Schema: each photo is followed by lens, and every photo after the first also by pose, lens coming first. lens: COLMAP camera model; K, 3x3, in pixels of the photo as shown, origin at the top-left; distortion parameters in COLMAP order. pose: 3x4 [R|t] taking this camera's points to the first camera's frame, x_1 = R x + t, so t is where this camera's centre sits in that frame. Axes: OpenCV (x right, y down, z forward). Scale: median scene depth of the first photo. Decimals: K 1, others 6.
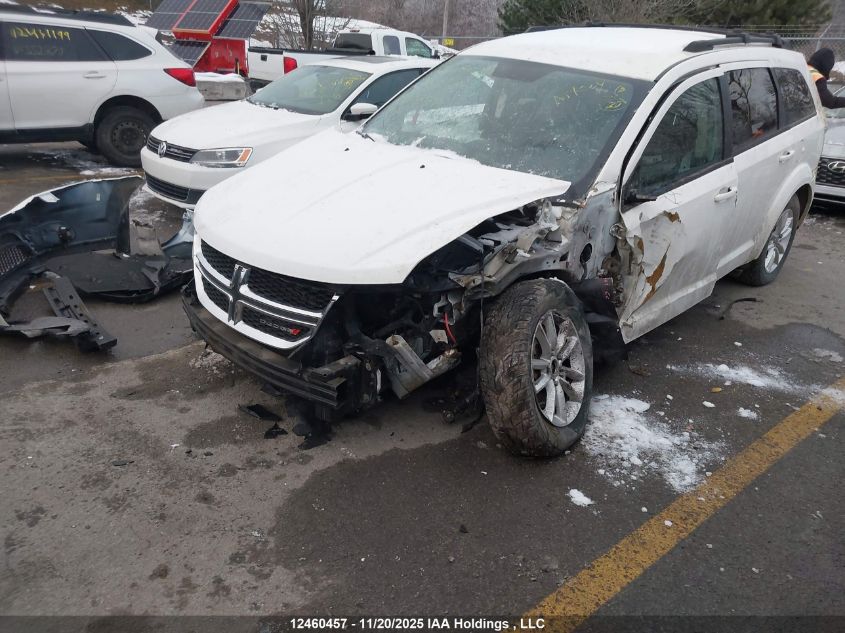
lens RADIAL K [[634.6, 0, 422.5], [0, 634.6, 316.5], [0, 0, 1]] dist [0.004910, 0.000154]
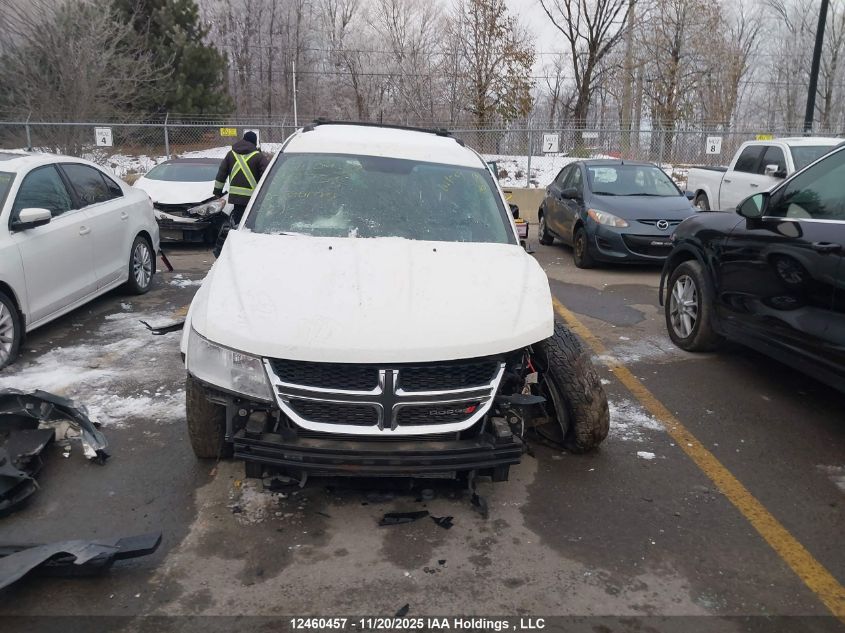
lens RADIAL K [[656.2, 0, 422.5], [0, 656.2, 316.5], [0, 0, 1]] dist [0.043068, -0.041840]
pose [[0.659526, -0.208775, 0.722107, -1.013000], [0.297552, 0.954696, 0.004256, -0.153399], [-0.690281, 0.212058, 0.691768, 0.253911]]
